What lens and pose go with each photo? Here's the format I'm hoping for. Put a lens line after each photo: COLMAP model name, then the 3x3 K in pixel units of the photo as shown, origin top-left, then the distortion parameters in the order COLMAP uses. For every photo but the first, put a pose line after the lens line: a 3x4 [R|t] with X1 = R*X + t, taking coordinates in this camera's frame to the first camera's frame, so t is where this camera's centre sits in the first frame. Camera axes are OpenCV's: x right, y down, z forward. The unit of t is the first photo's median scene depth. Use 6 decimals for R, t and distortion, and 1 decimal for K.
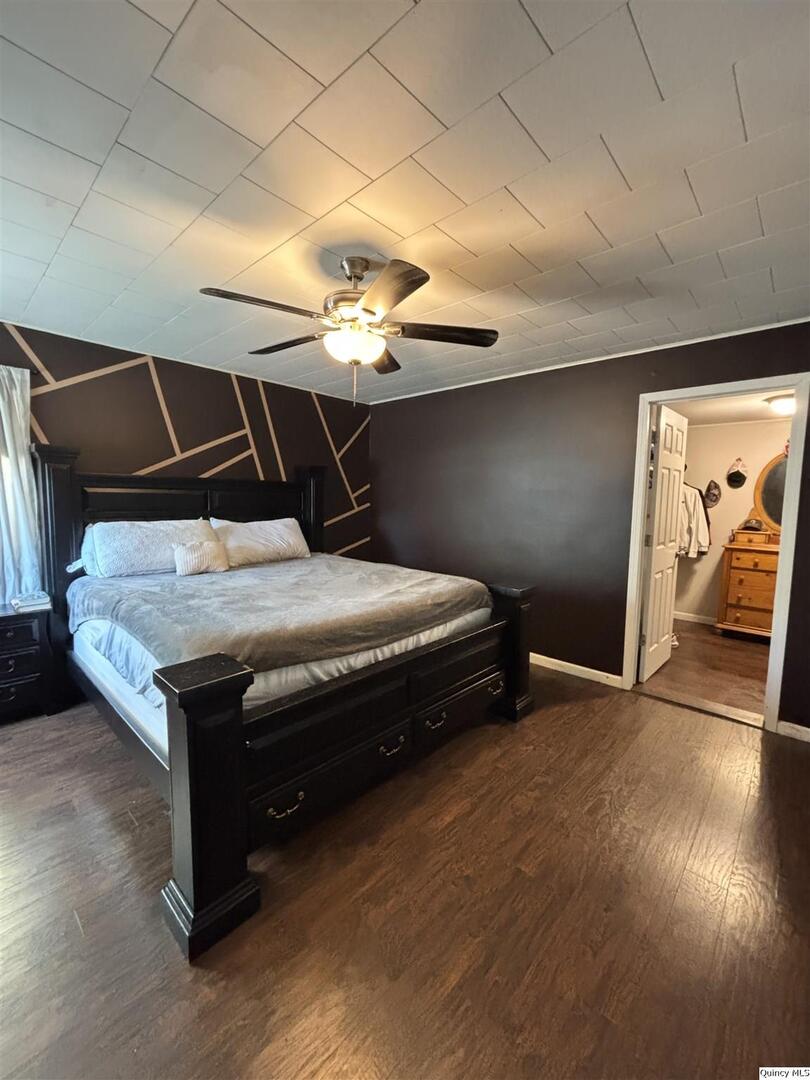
lens RADIAL K [[438.4, 0, 406.3], [0, 438.4, 539.3], [0, 0, 1]] dist [-0.008277, 0.001857]
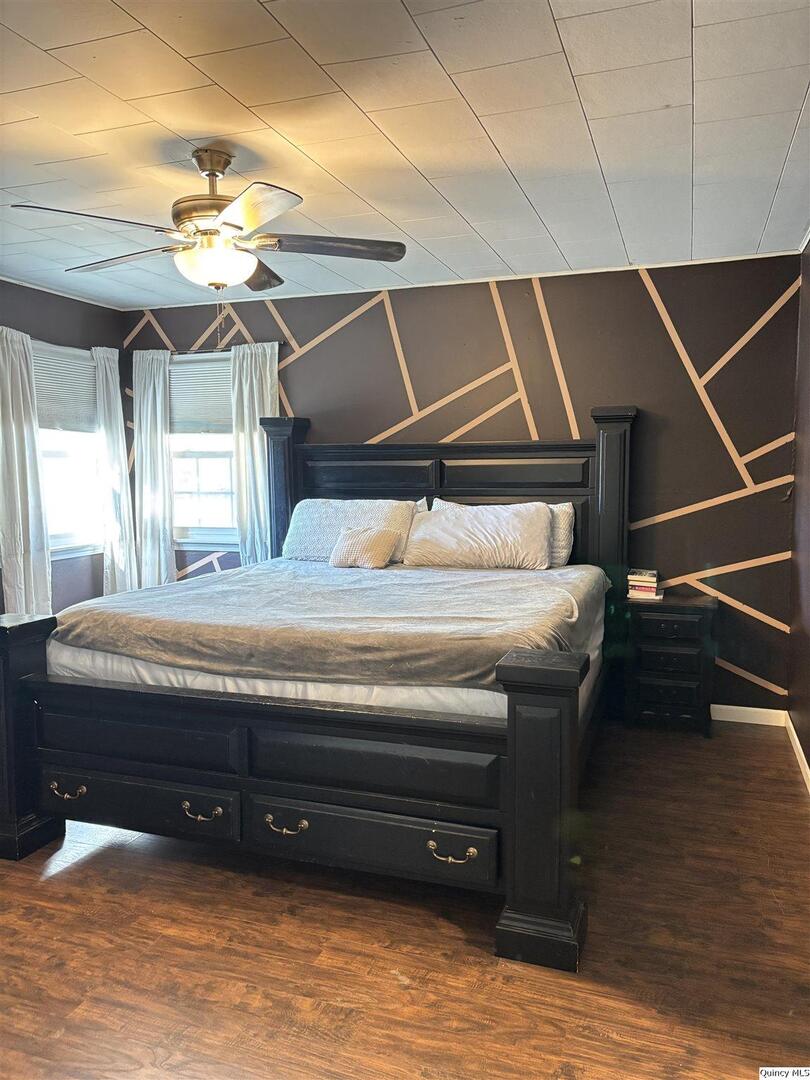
lens RADIAL K [[821.8, 0, 401.4], [0, 821.8, 544.2], [0, 0, 1]] dist [0.042969, -0.006194]
pose [[0.388645, 0.067483, -0.918913, 1.372084], [-0.073108, 0.996428, 0.042255, -0.049070], [0.918482, 0.050758, 0.392191, 0.775228]]
